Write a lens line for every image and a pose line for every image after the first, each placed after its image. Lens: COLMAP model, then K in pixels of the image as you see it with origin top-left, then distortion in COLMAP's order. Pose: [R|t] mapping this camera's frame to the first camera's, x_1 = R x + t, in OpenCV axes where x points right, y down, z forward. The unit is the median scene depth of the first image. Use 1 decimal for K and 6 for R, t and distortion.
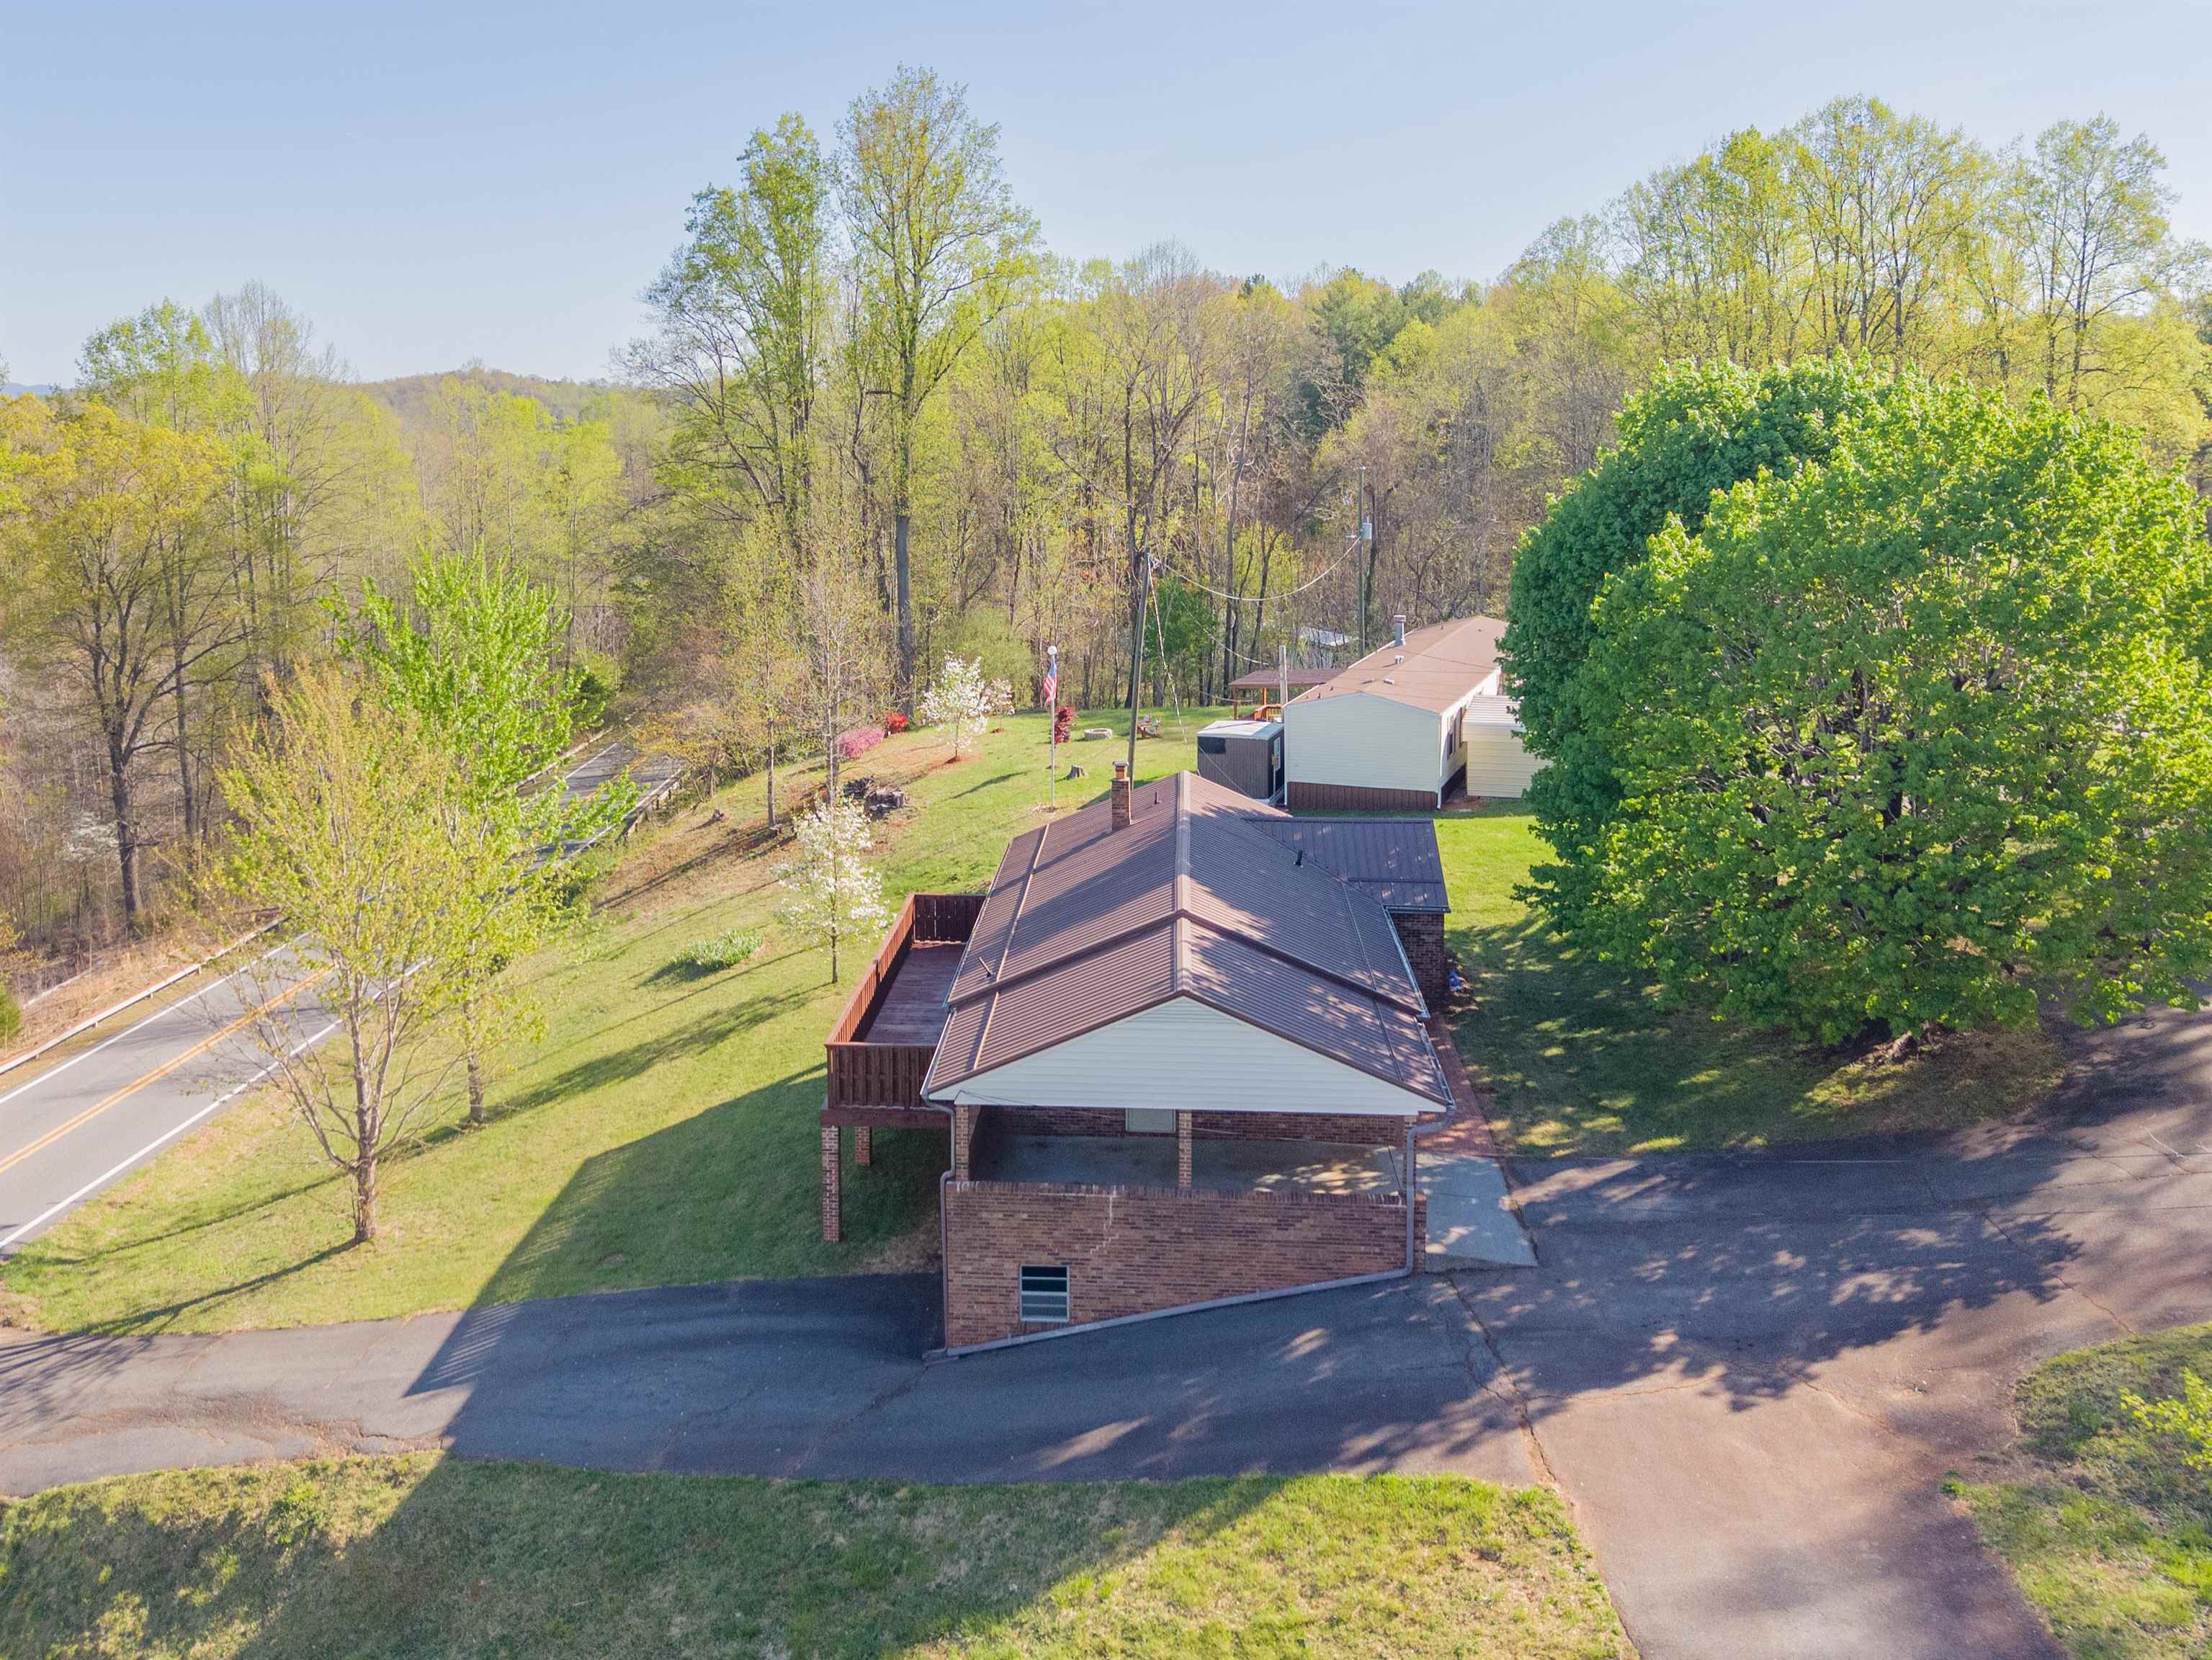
lens RADIAL K [[1931.2, 0, 1015.0], [0, 1931.2, 651.5], [0, 0, 1]] dist [0.006439, 0.003560]
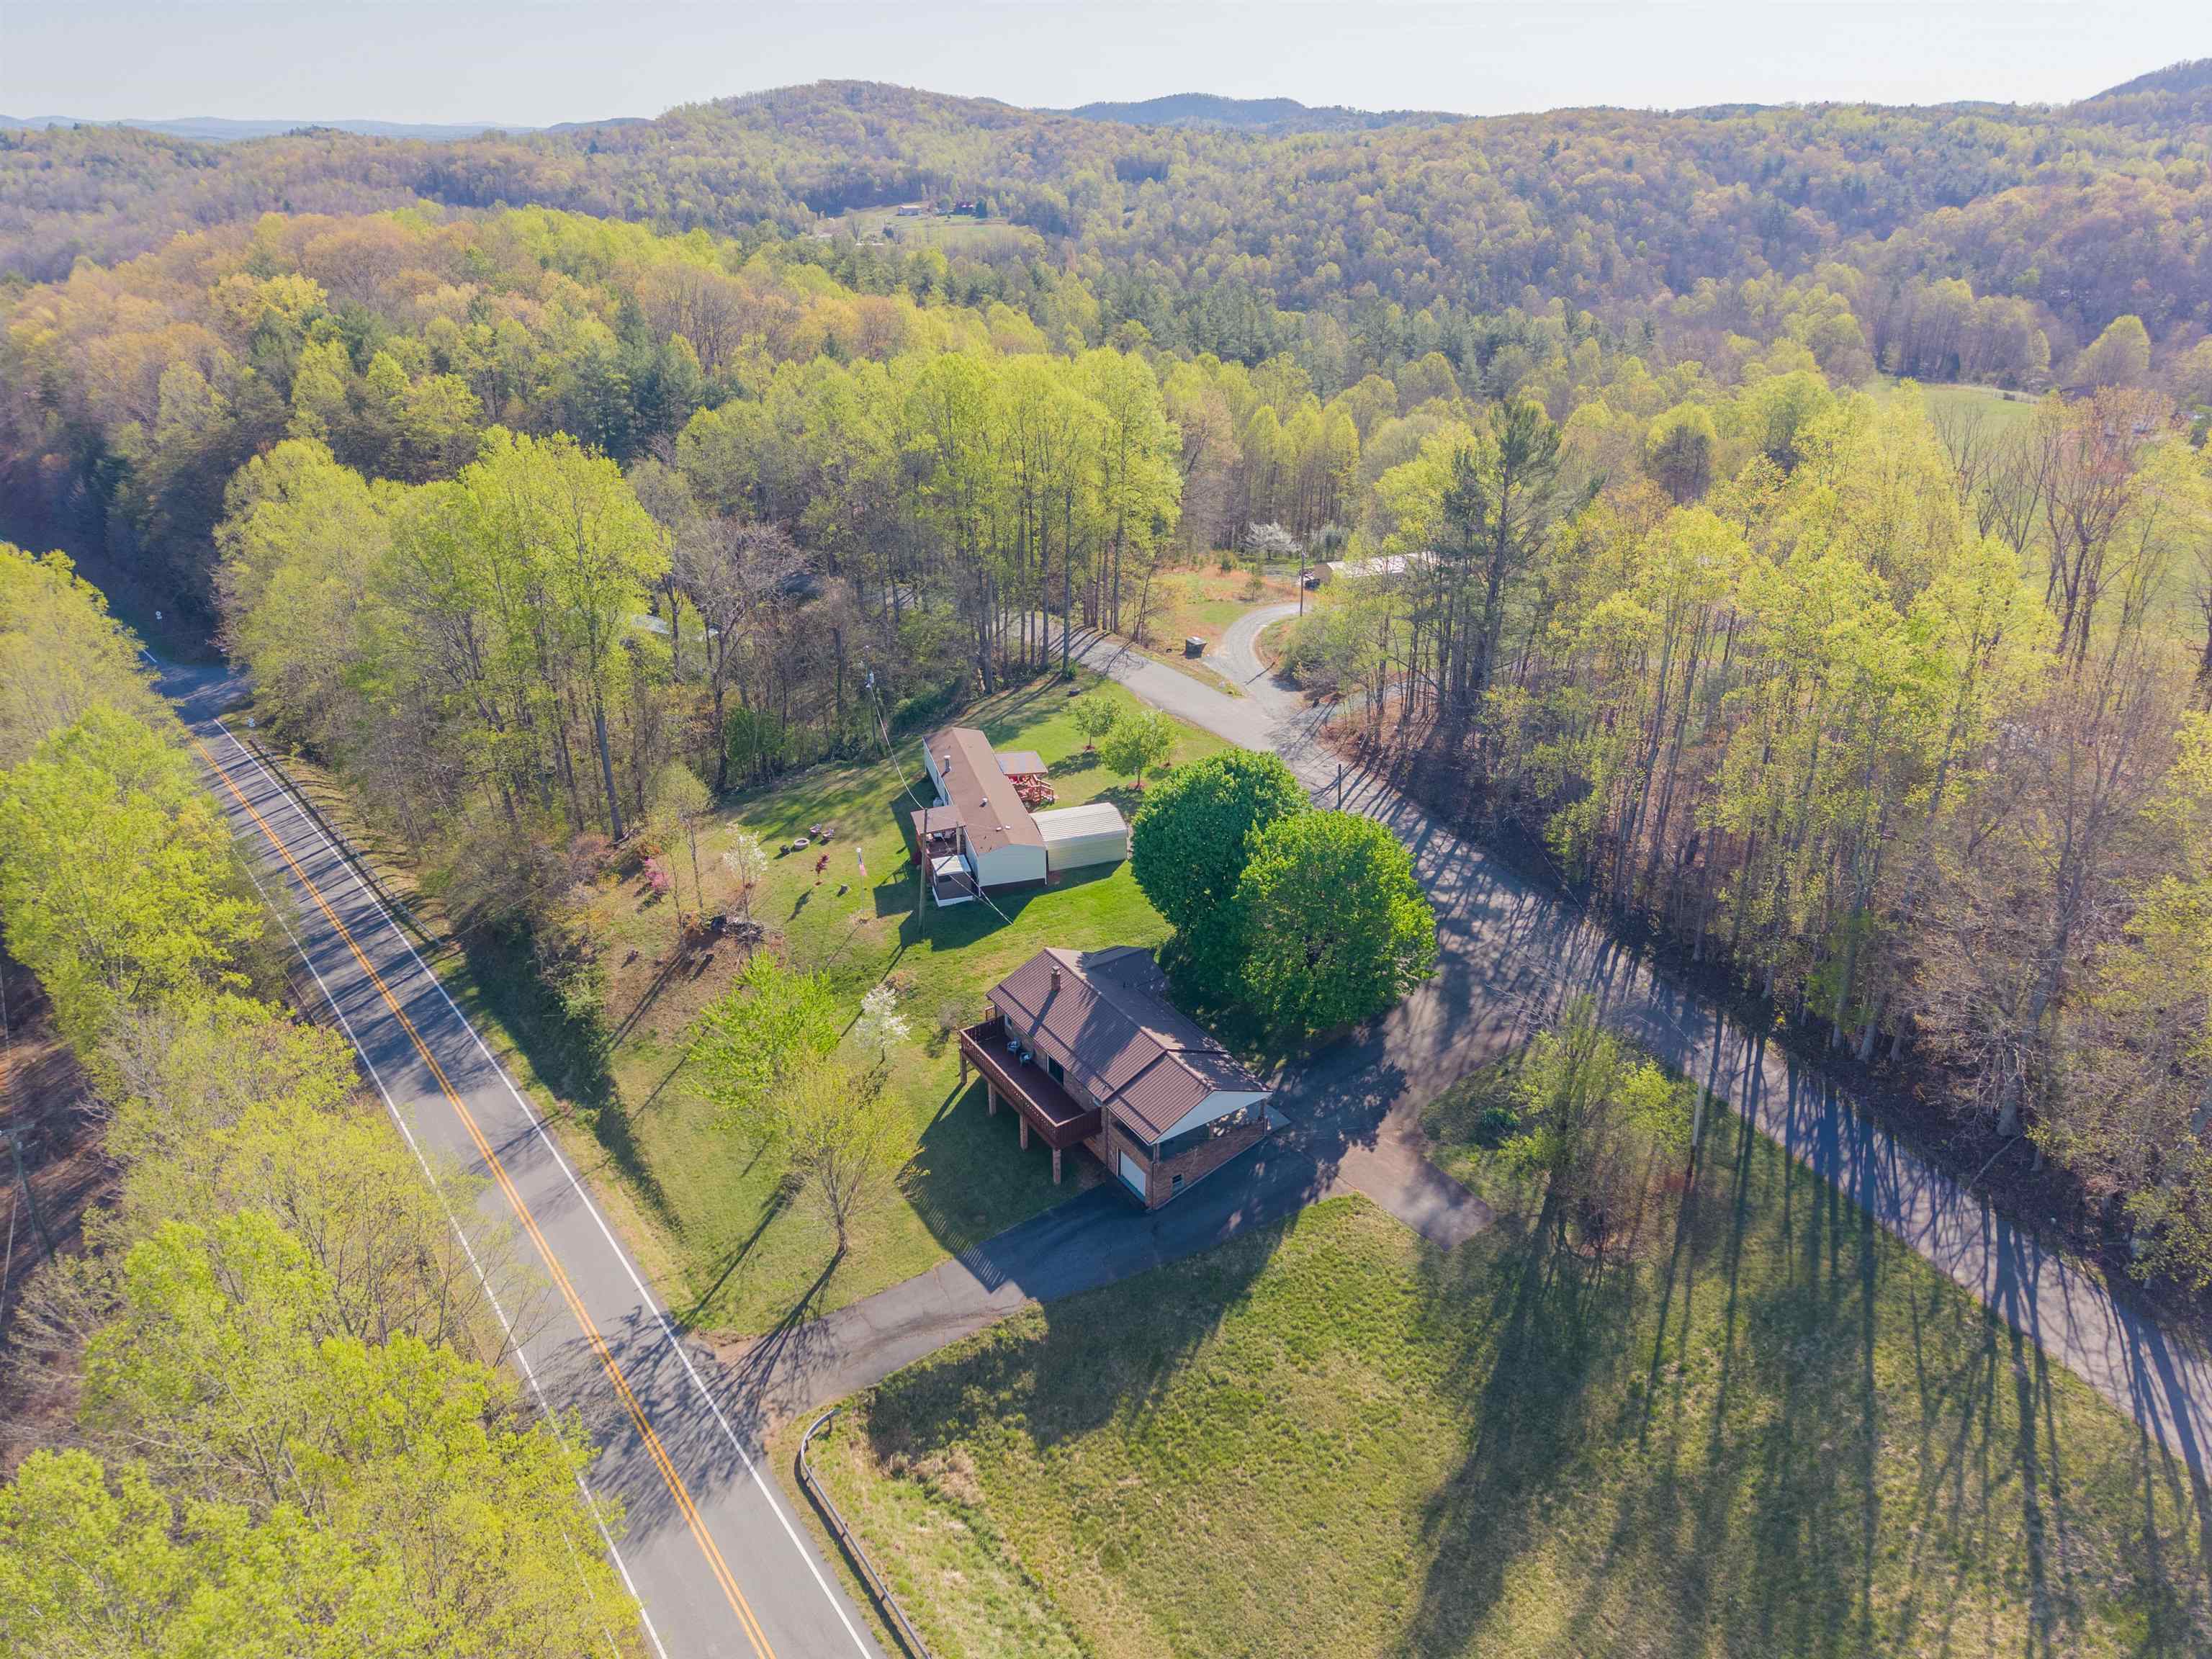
lens RADIAL K [[1476.1, 0, 1101.6], [0, 1476.1, 837.5], [0, 0, 1]] dist [0.026276, -0.021991]
pose [[0.786884, -0.262238, 0.558610, -1.351405], [0.077959, 0.940208, 0.331560, -1.075767], [-0.612157, -0.217351, 0.760278, -0.716000]]
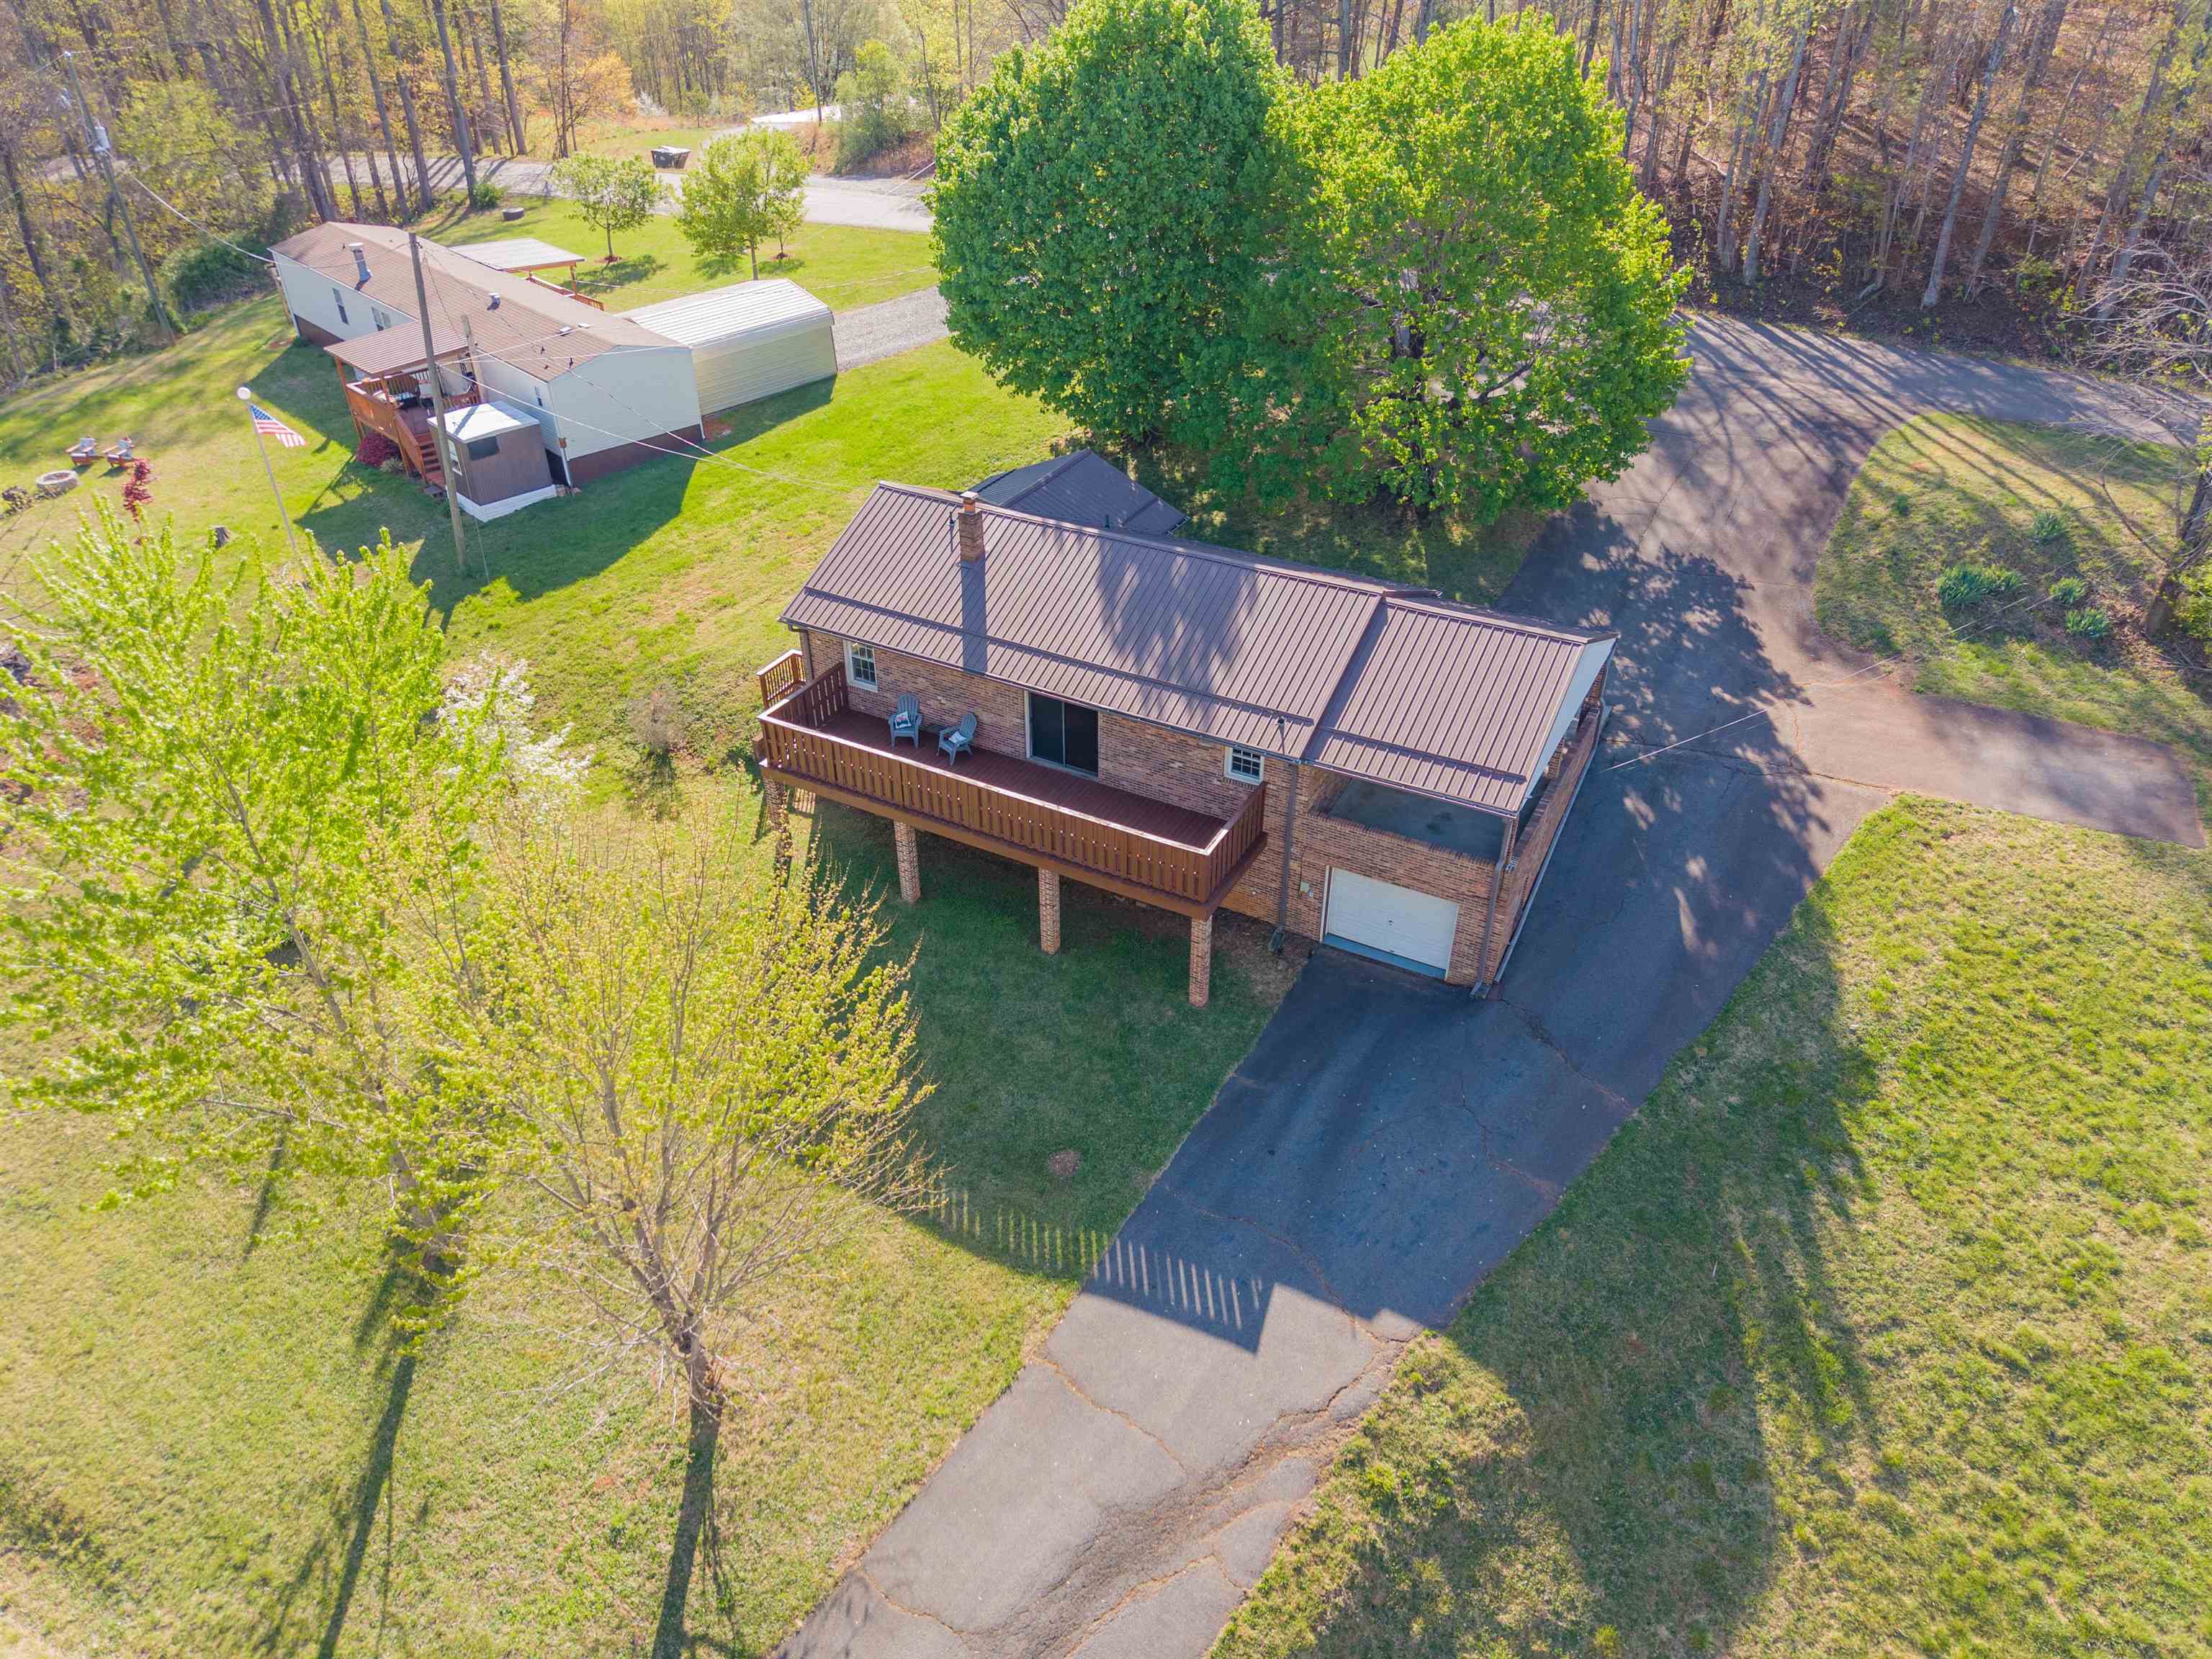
lens RADIAL K [[1476.1, 0, 1117.9], [0, 1476.1, 829.3], [0, 0, 1]] dist [0.026276, -0.021991]
pose [[0.395727, -0.514067, 0.761010, -0.830806], [0.123646, 0.850933, 0.510514, -0.247193], [-0.910007, -0.107928, 0.400299, 0.850584]]
